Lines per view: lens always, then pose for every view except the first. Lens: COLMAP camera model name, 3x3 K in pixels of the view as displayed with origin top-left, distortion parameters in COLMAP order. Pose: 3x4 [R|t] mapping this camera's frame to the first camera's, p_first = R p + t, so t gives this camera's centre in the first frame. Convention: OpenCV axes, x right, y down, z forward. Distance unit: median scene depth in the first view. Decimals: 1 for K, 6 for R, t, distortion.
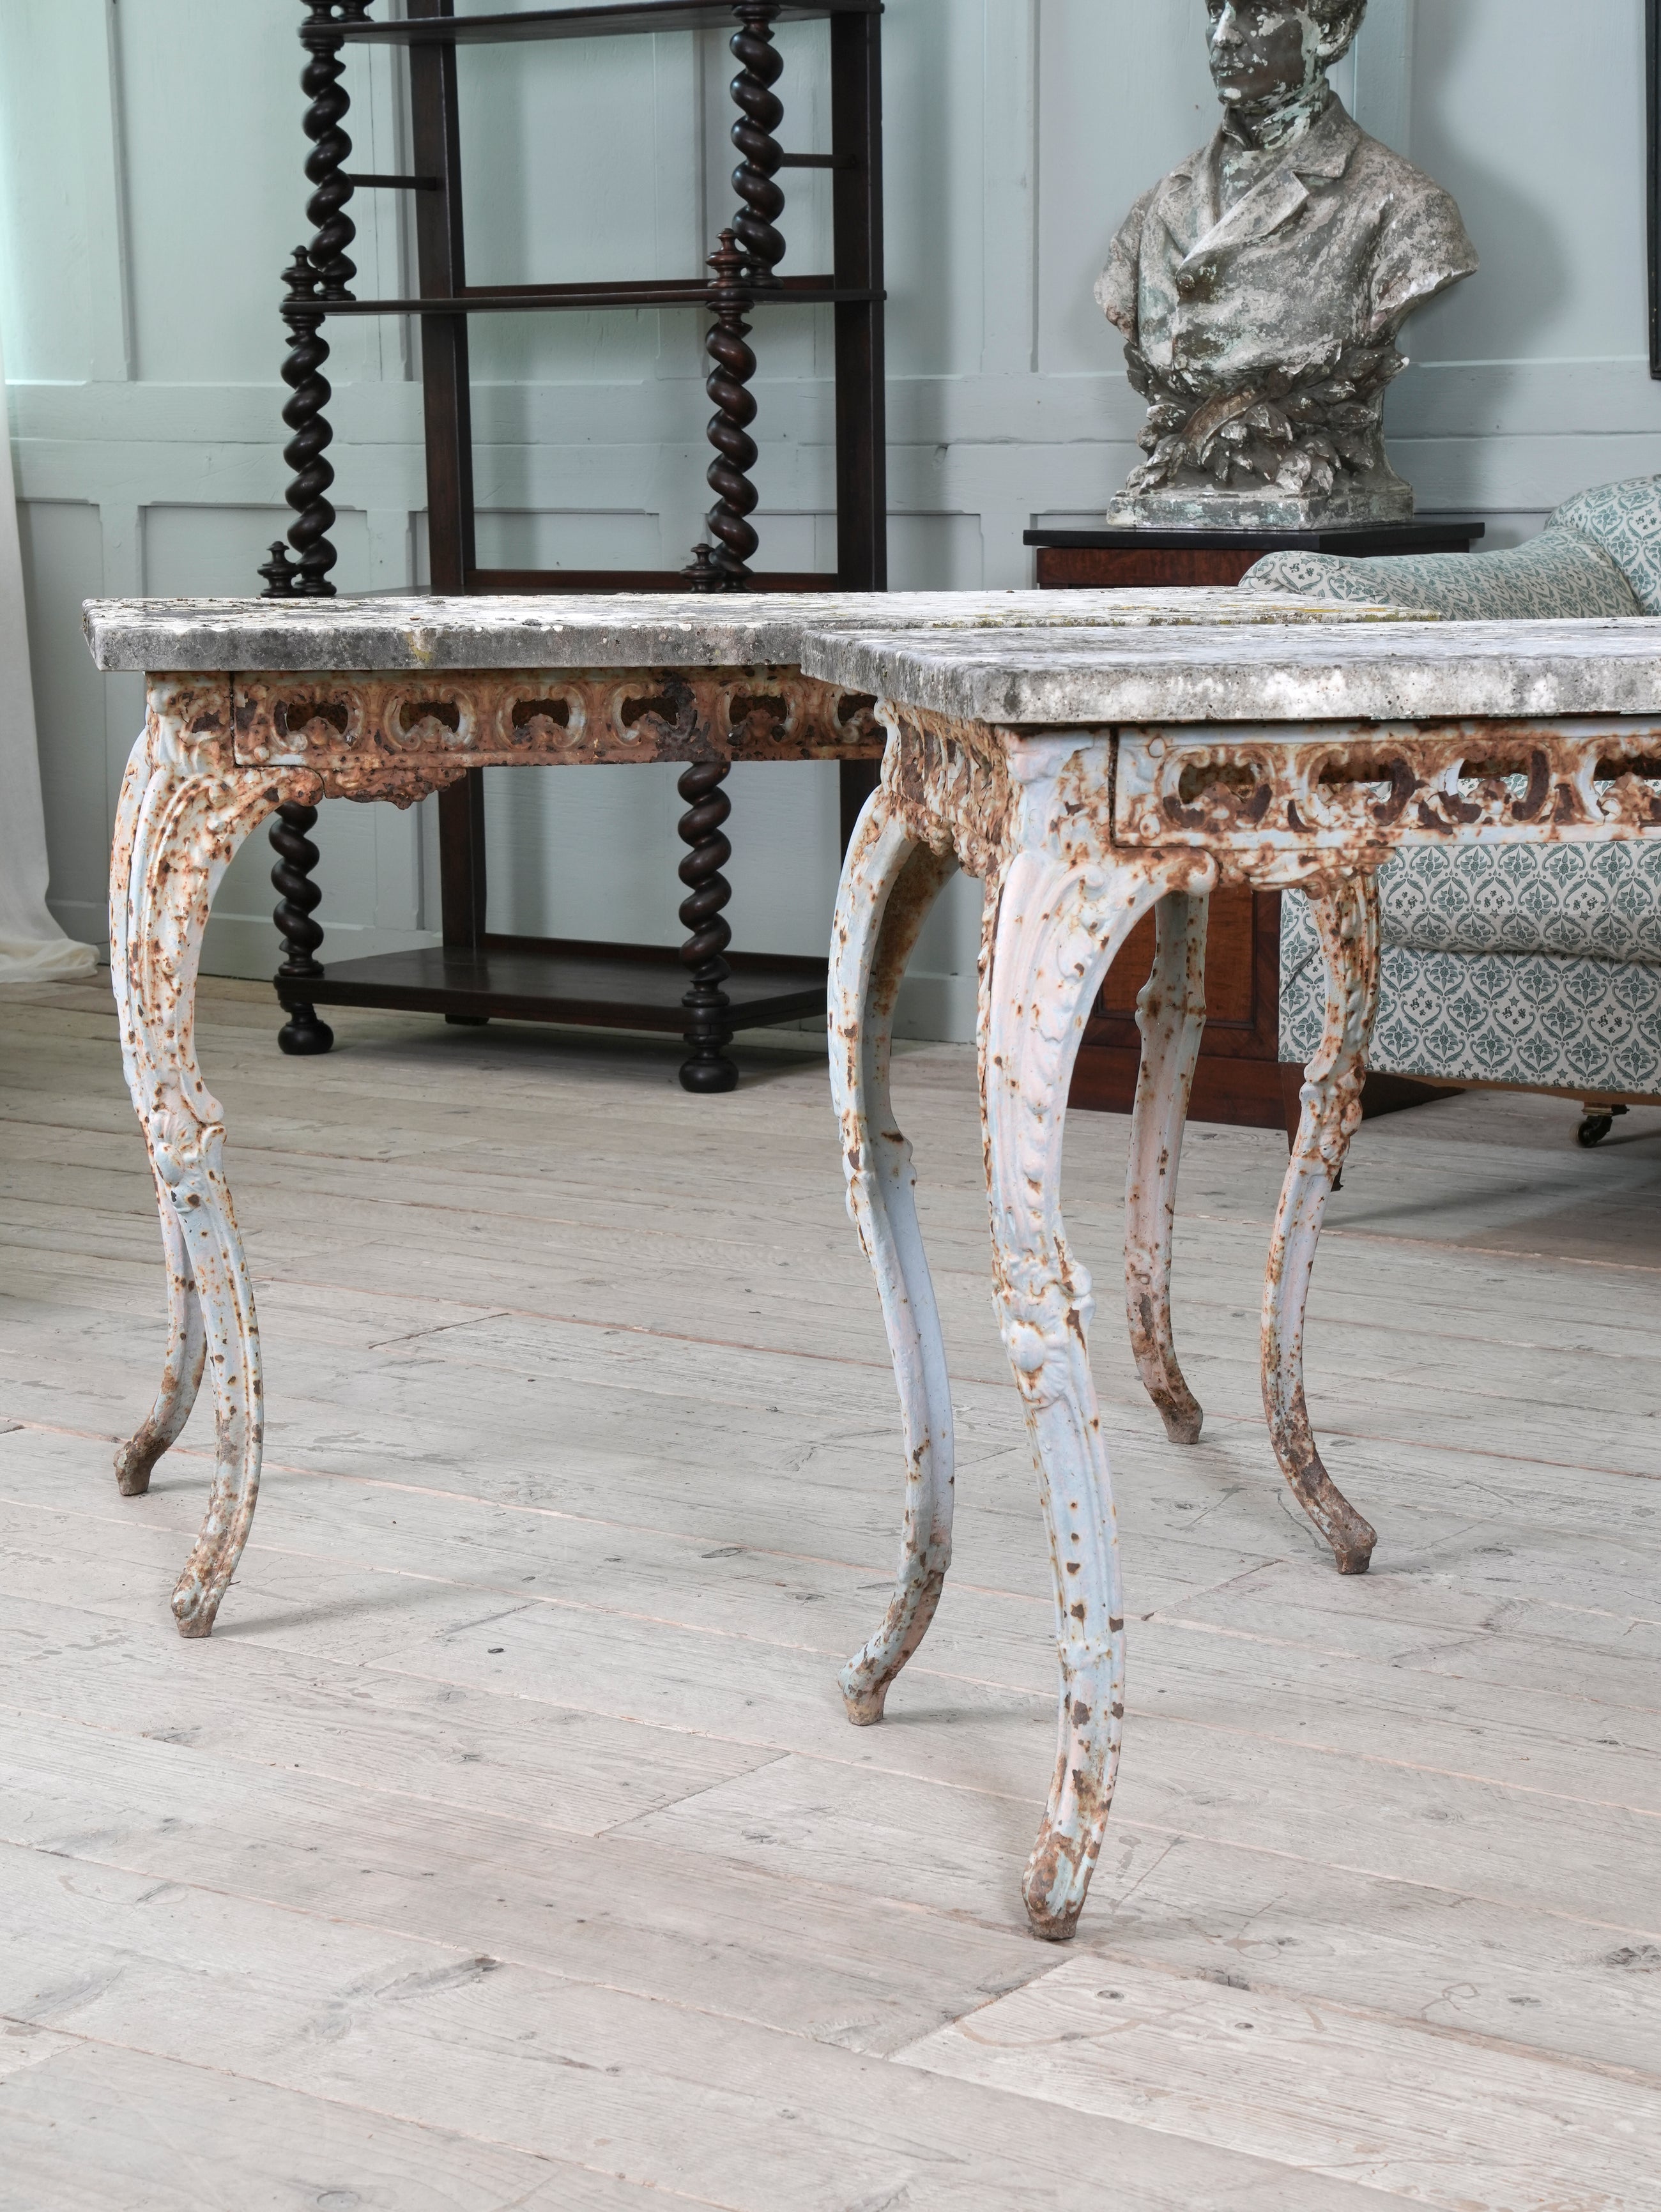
lens RADIAL K [[4431.7, 0, 830.3], [0, 4431.7, 1118.9], [0, 0, 1]] dist [0.259879, 0.568042]
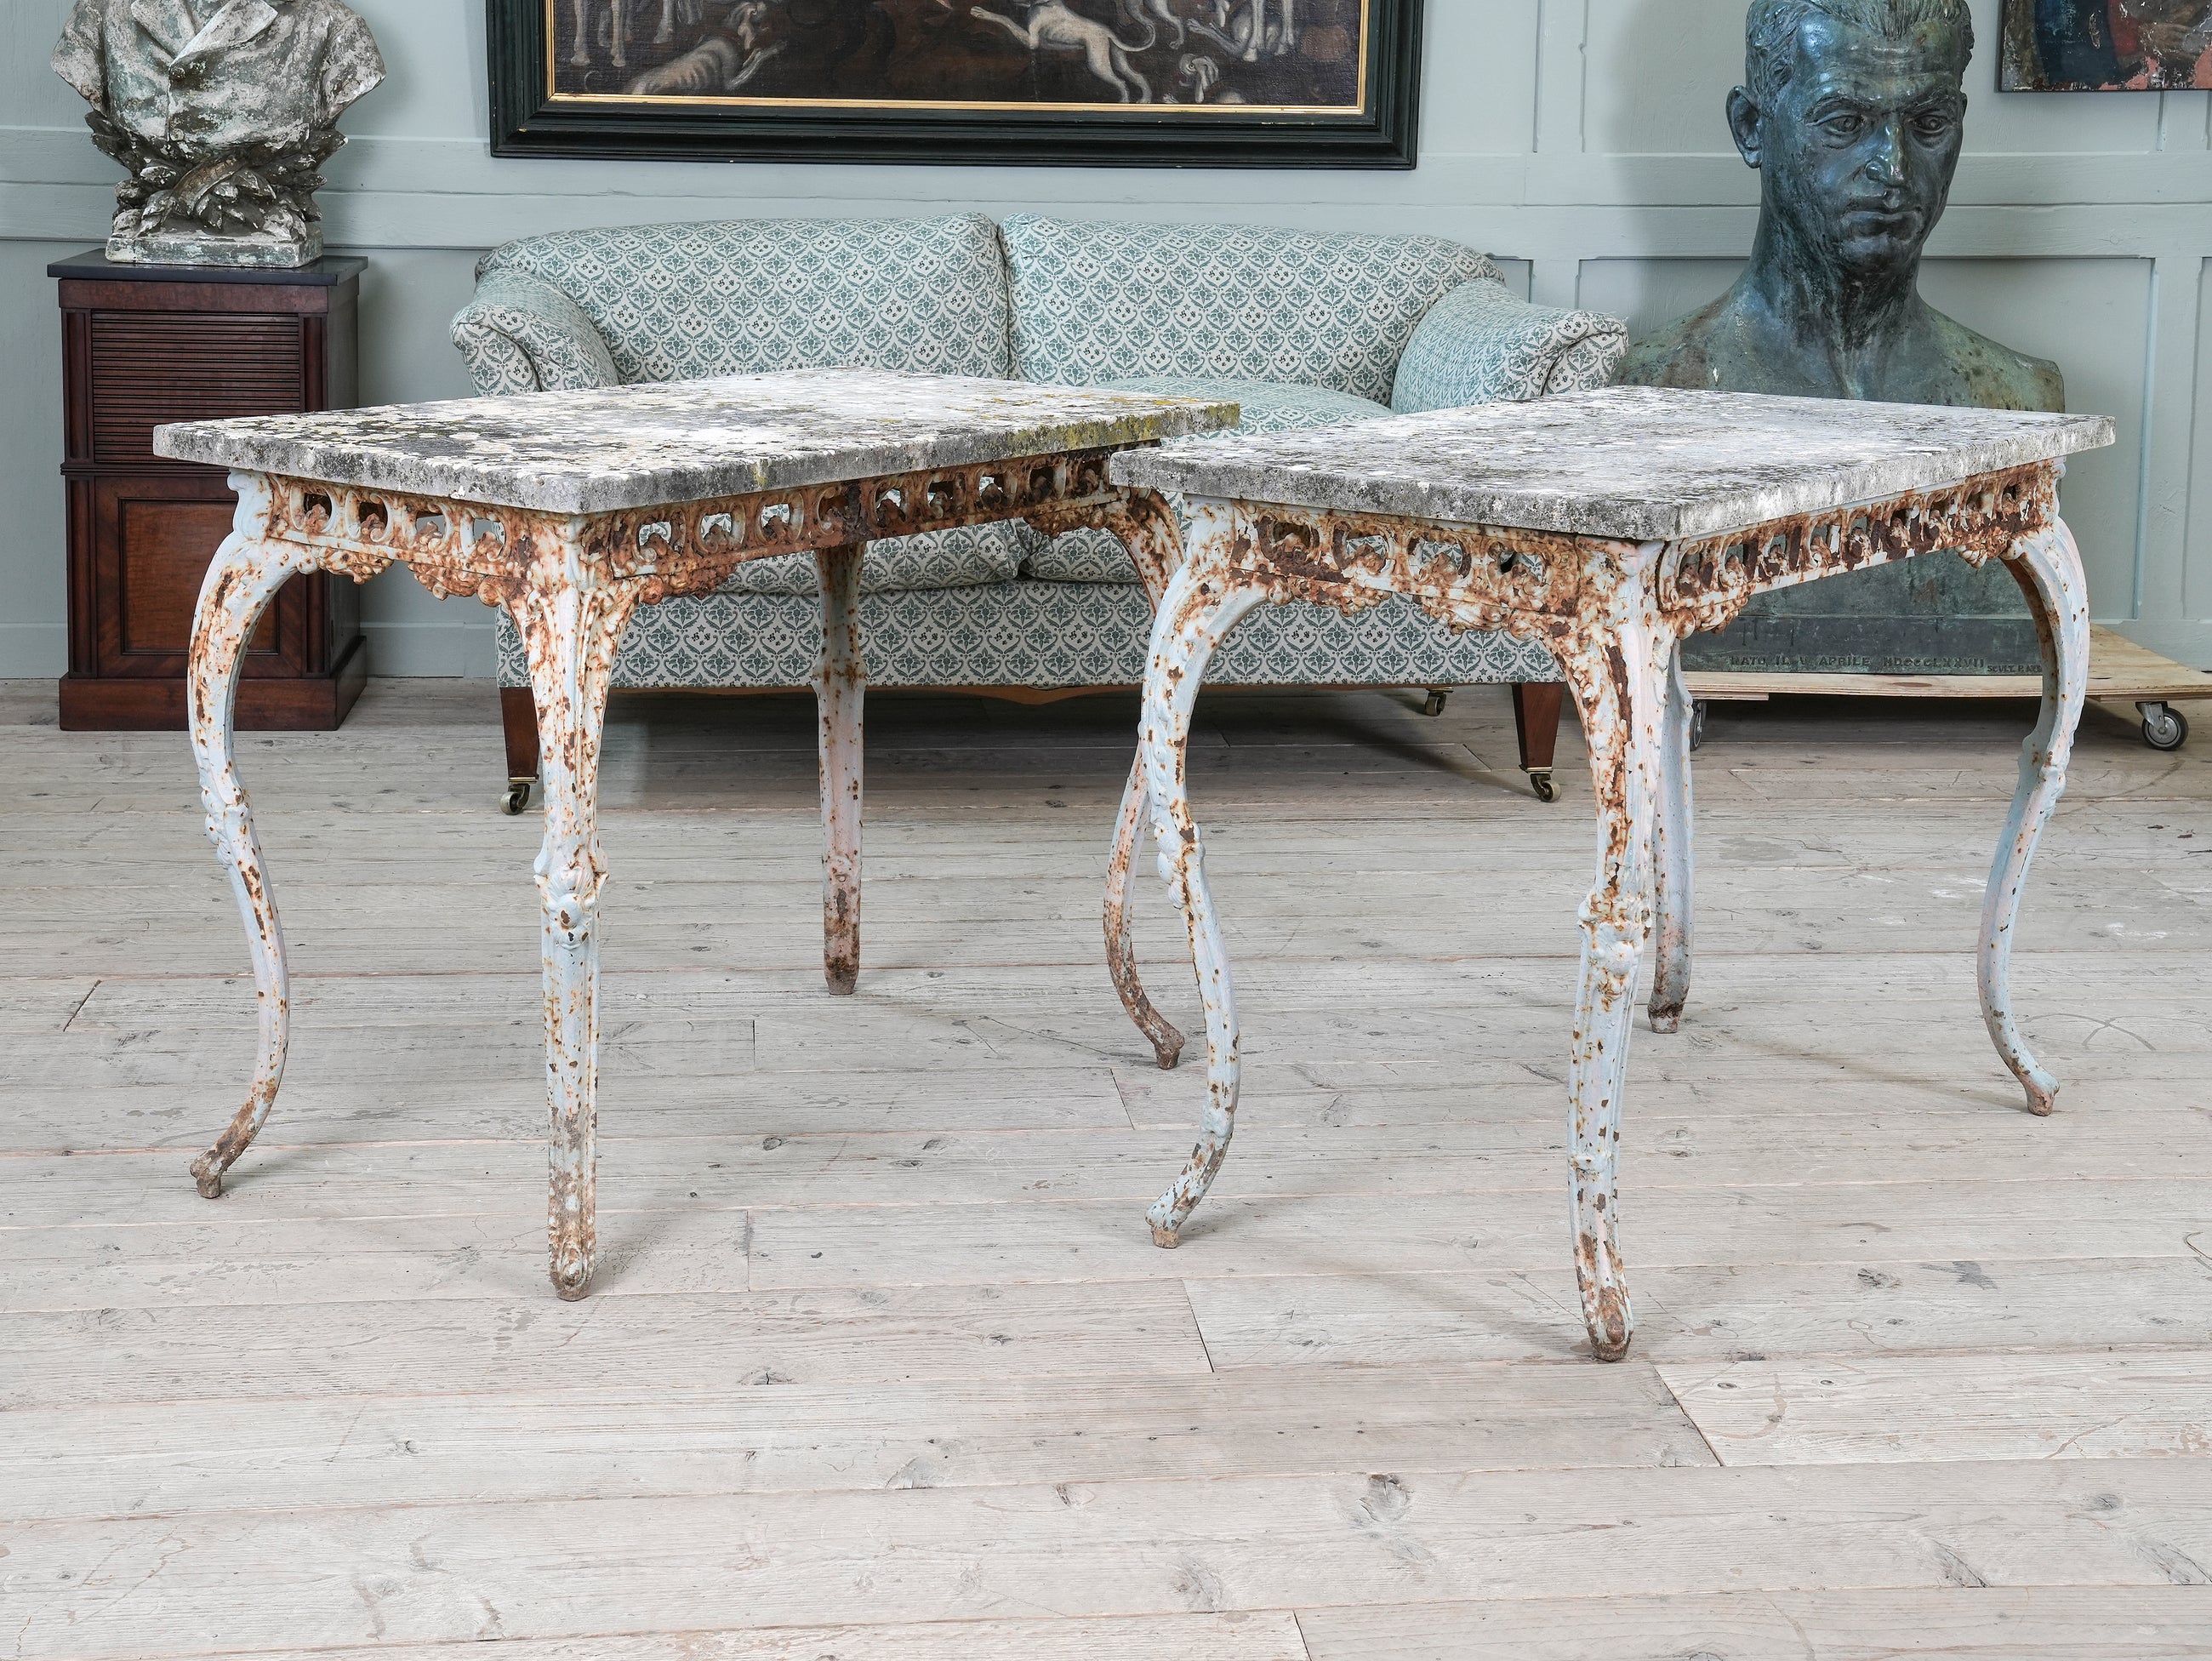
lens RADIAL K [[3280.0, 0, 1092.0], [0, 3280.0, 485.2], [0, 0, 1]] dist [0.118596, 0.098648]
pose [[0.741727, -0.063407, 0.667698, -0.618916], [0.078508, 0.996886, 0.007456, -0.098134], [-0.666091, 0.046889, 0.744395, 0.231211]]
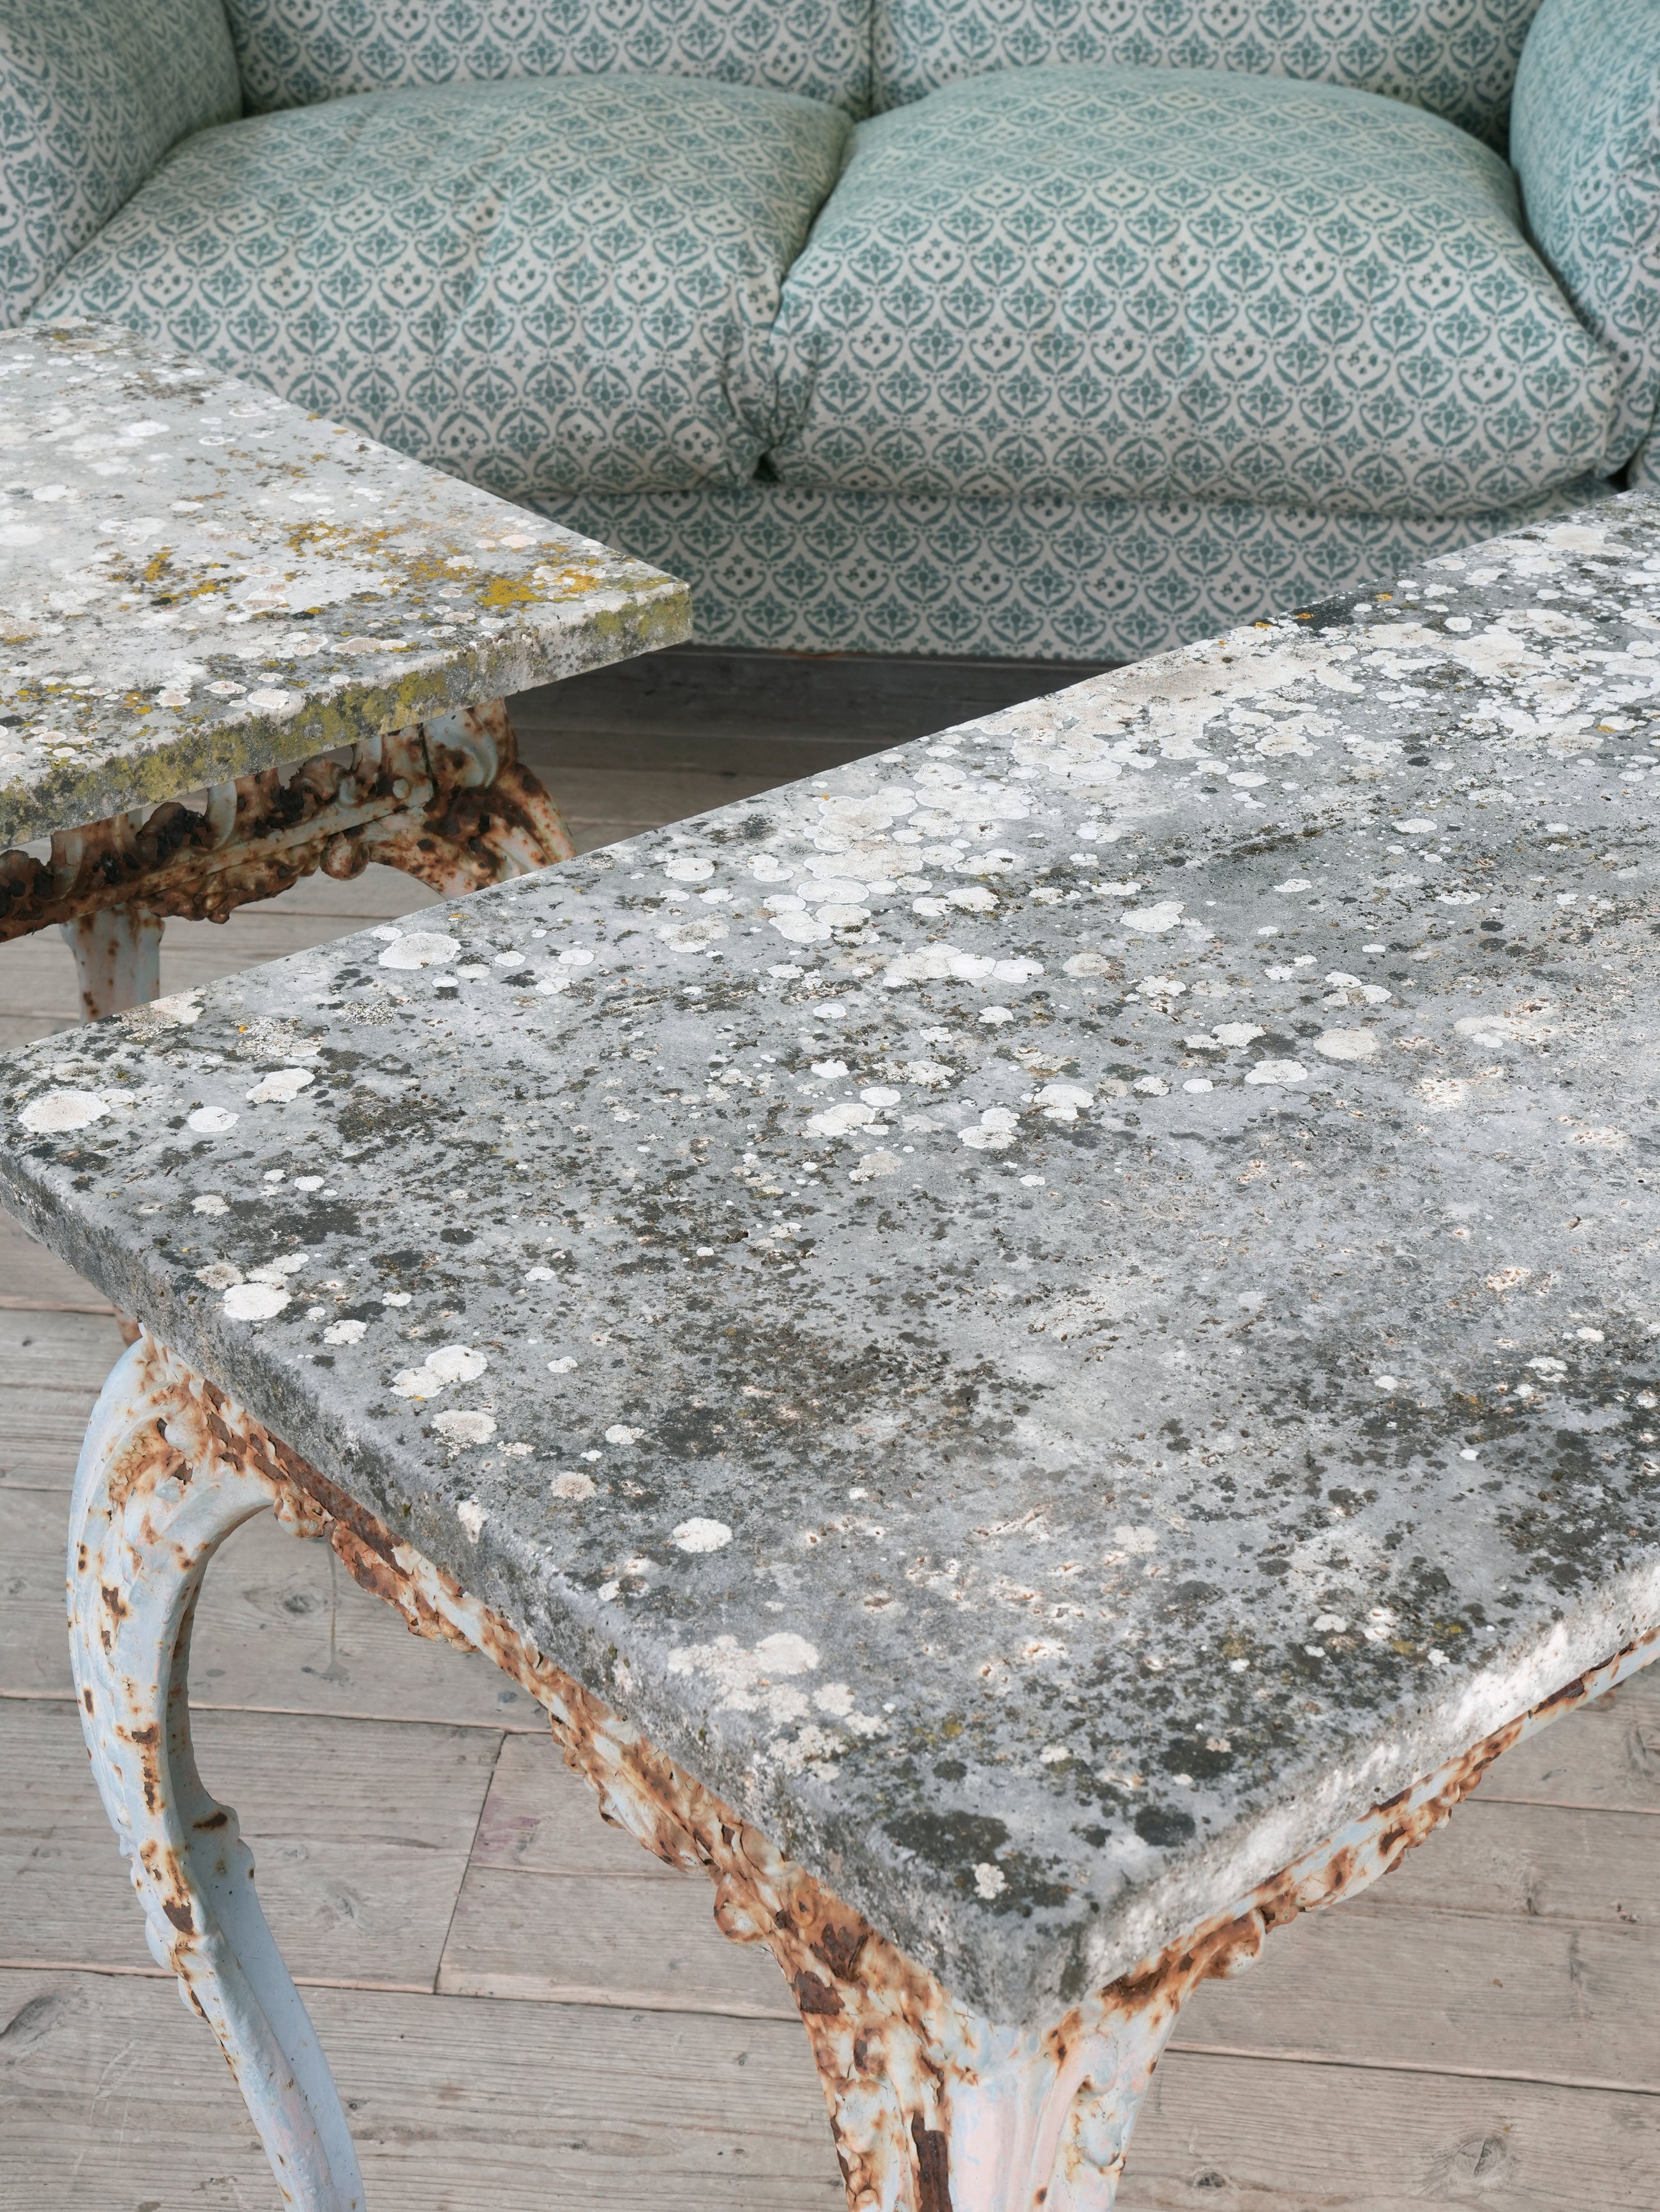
lens RADIAL K [[3279.4, 0, 830.0], [0, 3279.4, 1106.0], [0, 0, 1]] dist [0.118596, 0.098648]
pose [[0.865538, -0.243889, 0.437450, -0.075770], [0.070327, 0.923955, 0.375980, -0.223825], [-0.495882, -0.294660, 0.816870, 0.568584]]
